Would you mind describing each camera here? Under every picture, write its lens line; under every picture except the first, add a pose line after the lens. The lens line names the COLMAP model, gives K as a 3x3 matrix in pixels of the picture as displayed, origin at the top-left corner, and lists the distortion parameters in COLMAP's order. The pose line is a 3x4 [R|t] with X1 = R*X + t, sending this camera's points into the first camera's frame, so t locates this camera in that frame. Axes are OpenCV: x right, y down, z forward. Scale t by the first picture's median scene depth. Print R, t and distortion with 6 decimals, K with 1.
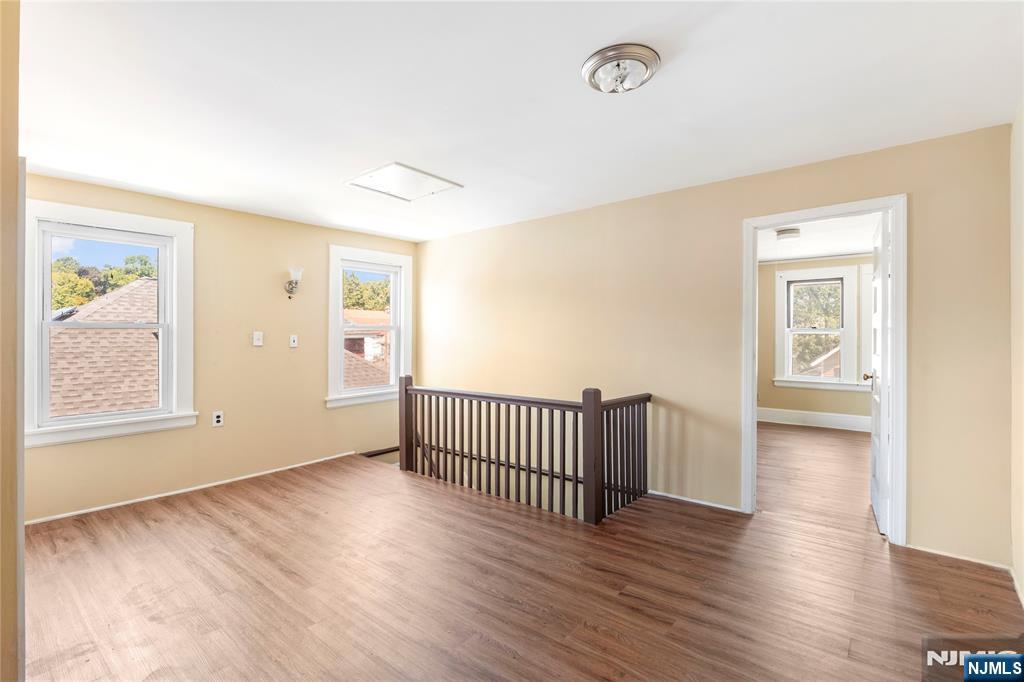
lens RADIAL K [[470.8, 0, 508.3], [0, 470.8, 334.0], [0, 0, 1]] dist [-0.005516, 0.000265]
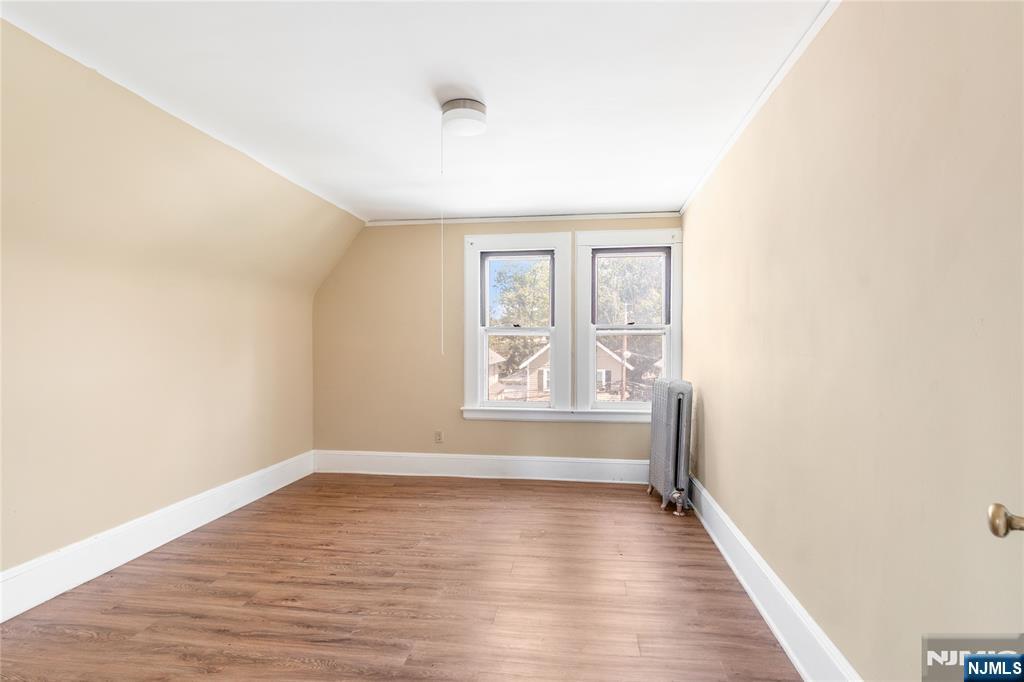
lens RADIAL K [[470.8, 0, 517.2], [0, 470.8, 339.8], [0, 0, 1]] dist [-0.005516, 0.000265]
pose [[0.844431, -0.001335, 0.535663, 0.094407], [-0.000134, 0.999996, 0.002704, 0.001286], [-0.535665, -0.002355, 0.844427, 0.140461]]
